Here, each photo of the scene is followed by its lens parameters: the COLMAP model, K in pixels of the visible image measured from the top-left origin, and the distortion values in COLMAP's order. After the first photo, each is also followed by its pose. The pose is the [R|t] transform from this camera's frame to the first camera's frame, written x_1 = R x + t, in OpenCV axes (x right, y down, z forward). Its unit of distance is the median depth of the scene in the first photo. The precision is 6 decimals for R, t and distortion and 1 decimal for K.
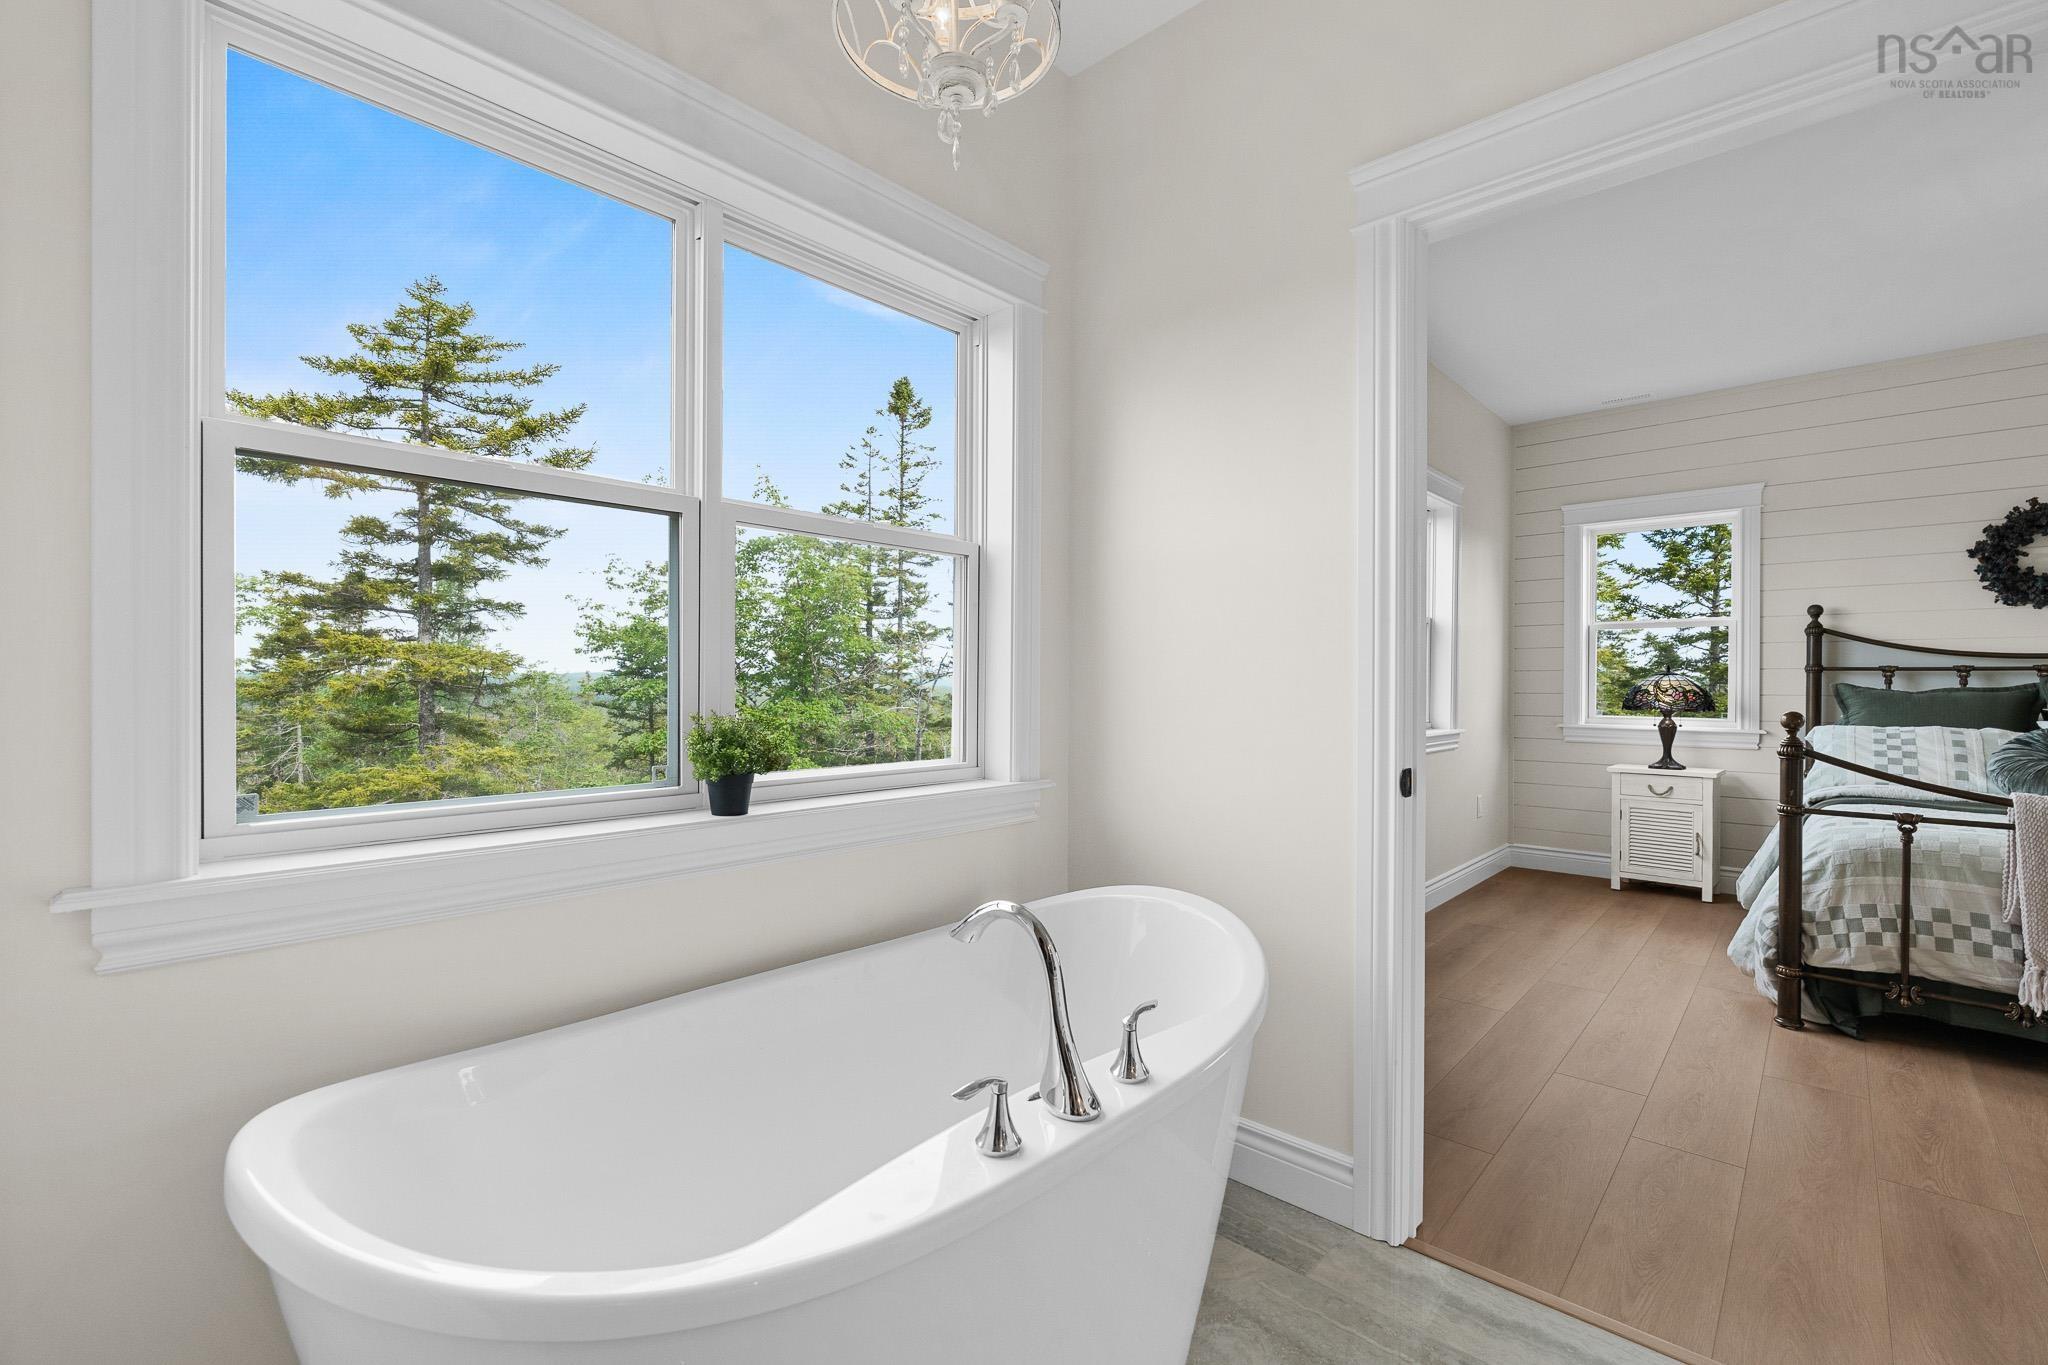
lens RADIAL K [[901.2, 0, 1021.1], [0, 901.2, 677.1], [0, 0, 1]] dist [-0.002057, -0.000716]
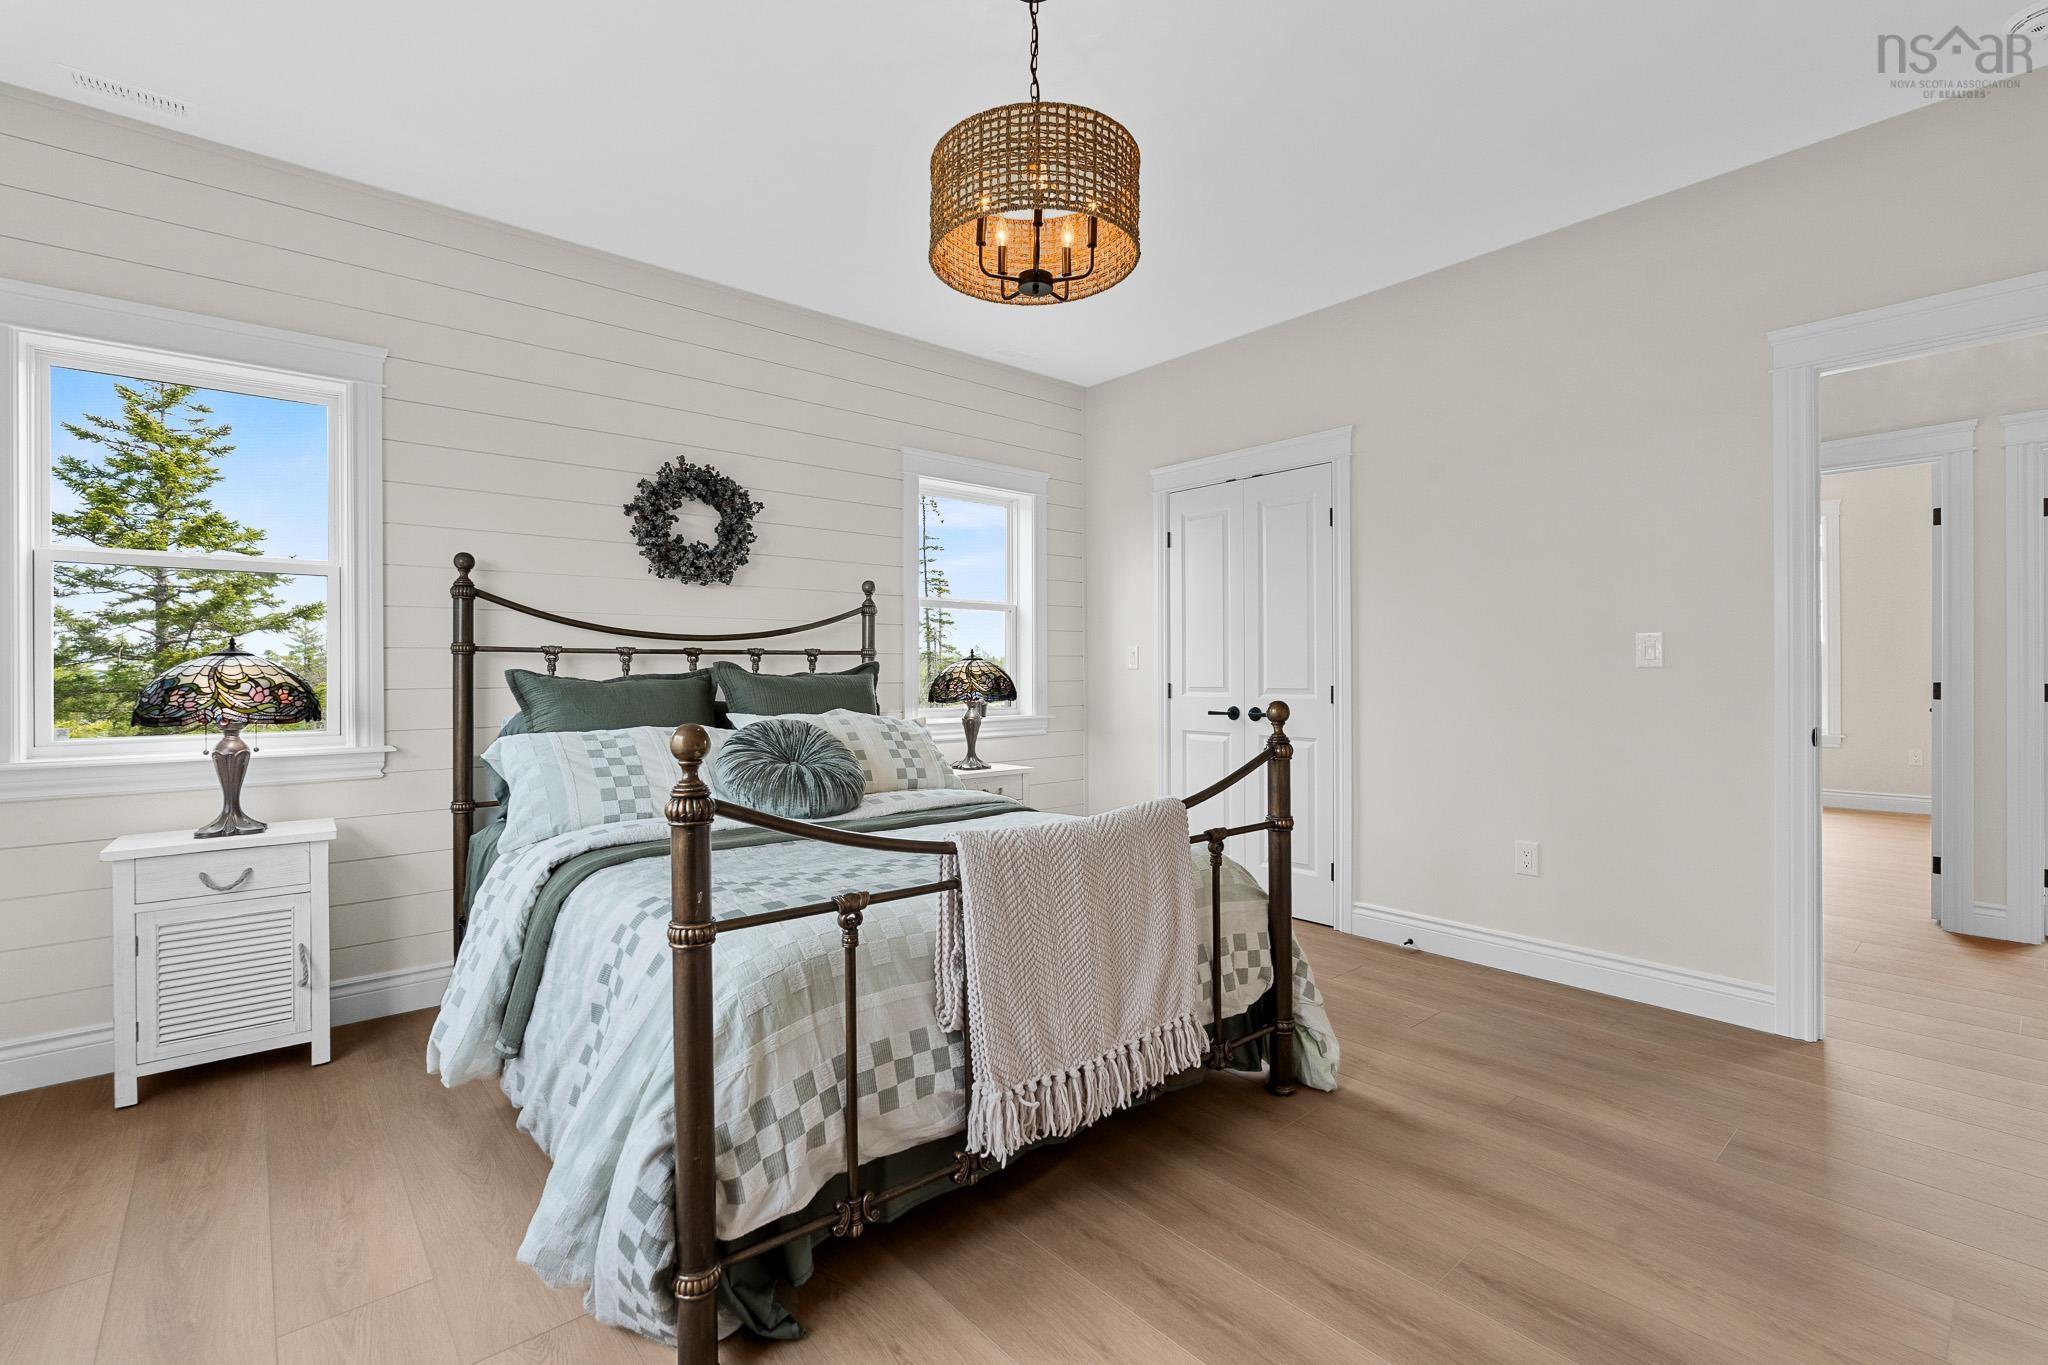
lens RADIAL K [[901.2, 0, 1021.1], [0, 901.2, 677.1], [0, 0, 1]] dist [-0.002057, -0.000716]
pose [[0.123763, -0.009997, 0.992261, 0.267646], [0.001229, 0.999950, 0.009921, 0.005774], [-0.992311, -0.000008, 0.123769, 0.504293]]
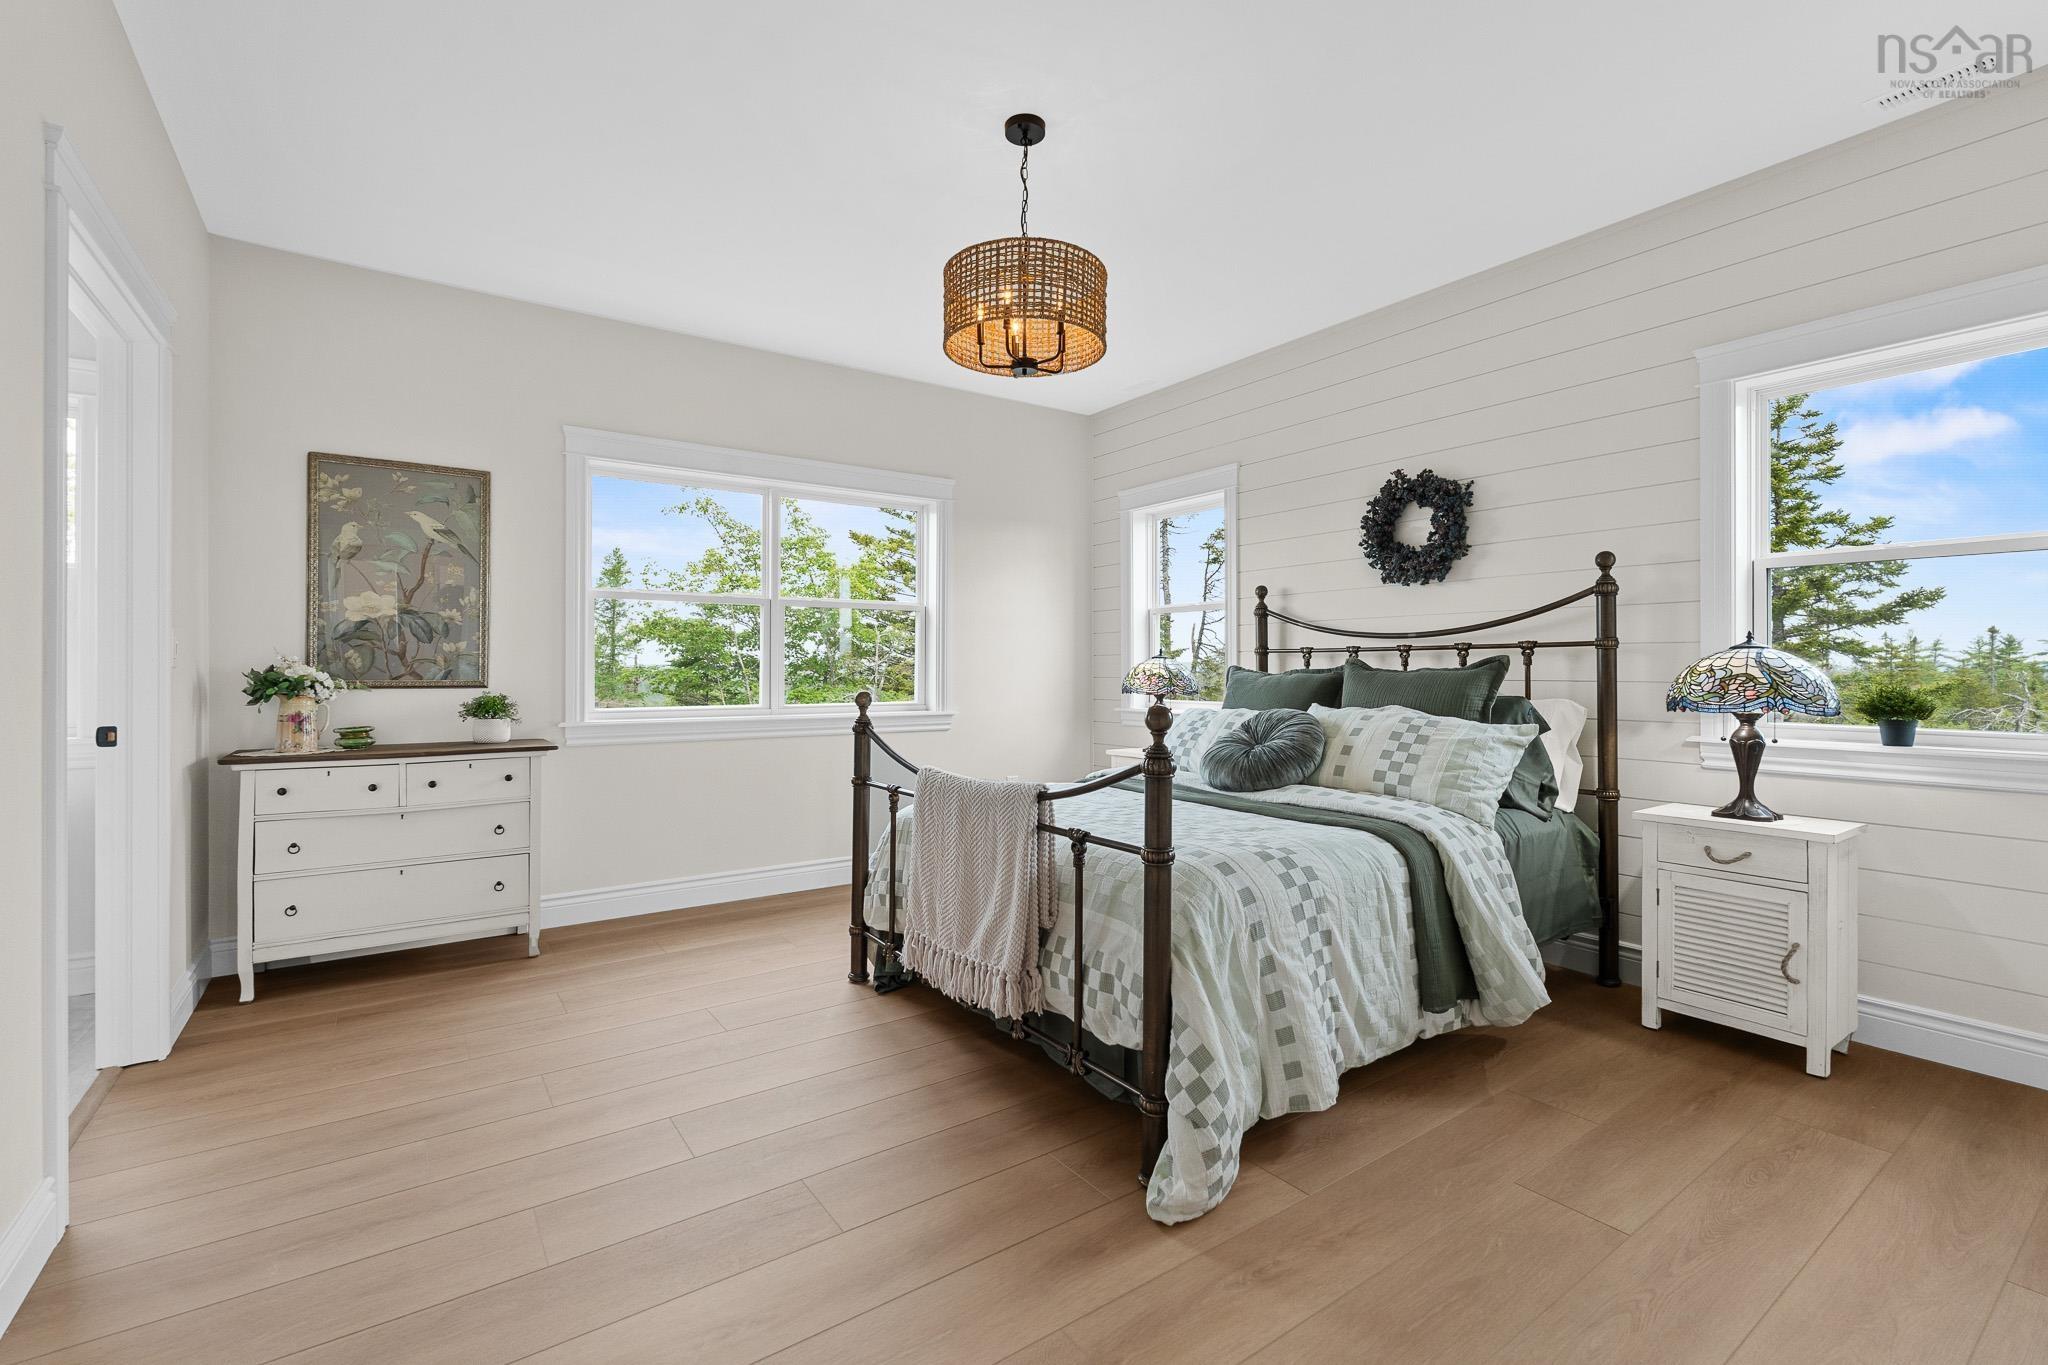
lens RADIAL K [[908.4, 0, 1024.0], [0, 908.4, 658.2], [0, 0, 1]] dist [0.000659, 0.000122]
pose [[0.975974, -0.006586, -0.217786, 0.843968], [0.004557, 0.999941, -0.009820, 0.007162], [0.217838, 0.008591, 0.975947, -0.020853]]
